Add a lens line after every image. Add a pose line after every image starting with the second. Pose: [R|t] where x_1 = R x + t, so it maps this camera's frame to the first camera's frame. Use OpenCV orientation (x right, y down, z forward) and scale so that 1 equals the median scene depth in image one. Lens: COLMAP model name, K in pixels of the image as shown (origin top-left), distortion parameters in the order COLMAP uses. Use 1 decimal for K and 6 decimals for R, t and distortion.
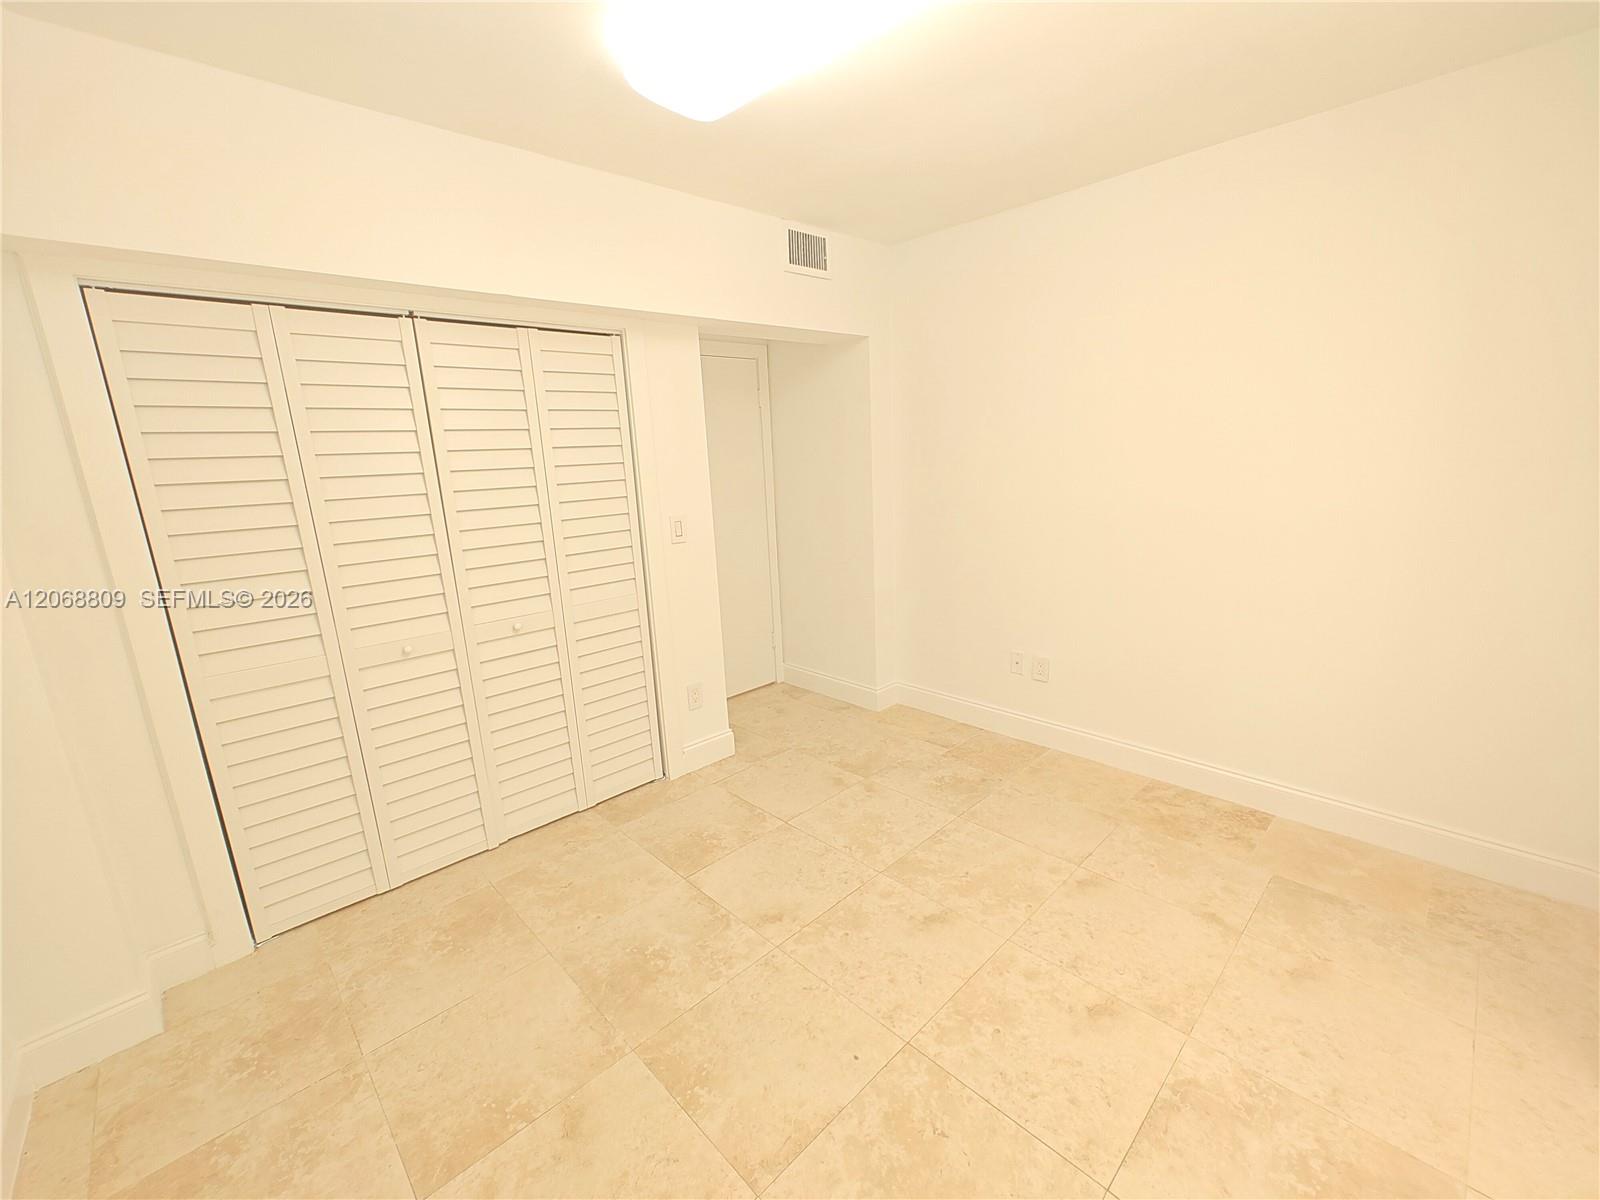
lens RADIAL K [[667.3, 0, 804.1], [0, 667.3, 608.0], [0, 0, 1]] dist [0.000312, 0.000269]
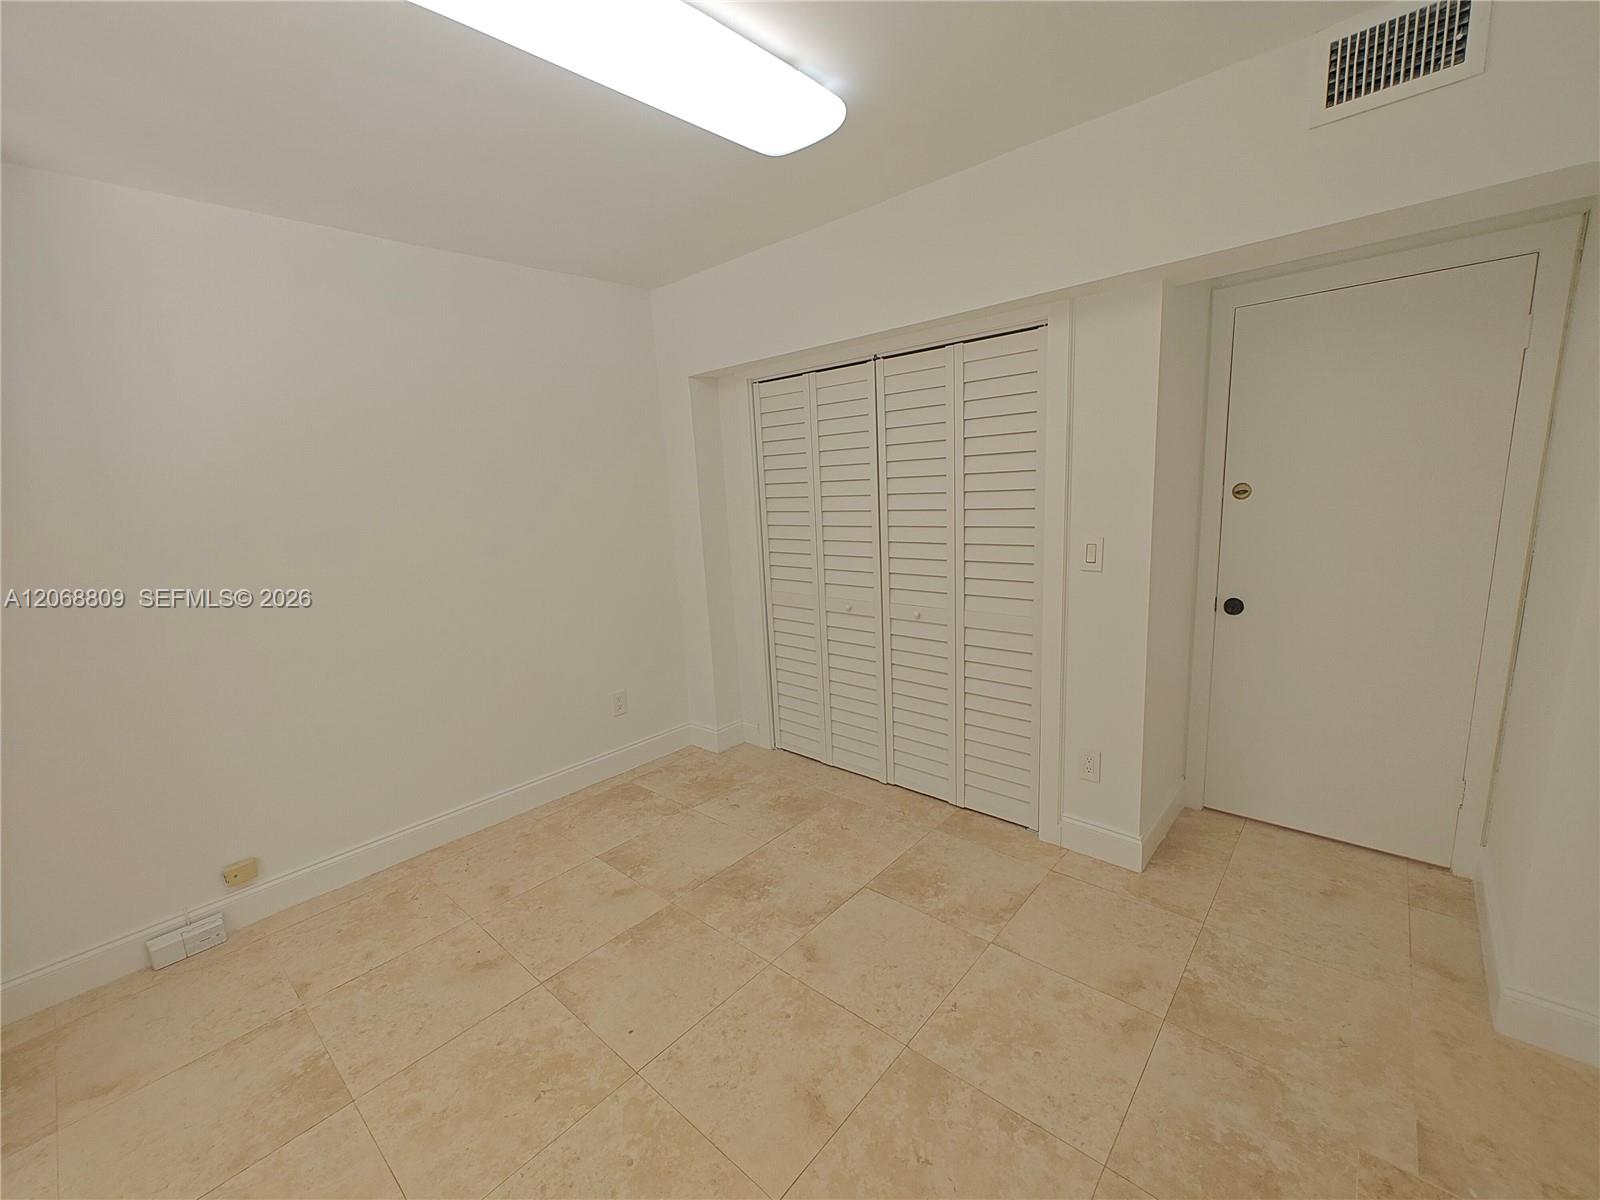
lens RADIAL K [[667.3, 0, 804.1], [0, 667.3, 608.0], [0, 0, 1]] dist [0.000312, 0.000269]
pose [[0.075214, 0.228342, -0.970671, 0.775768], [-0.176566, 0.961097, 0.212408, -0.223754], [0.981411, 0.155411, 0.112606, 0.798015]]
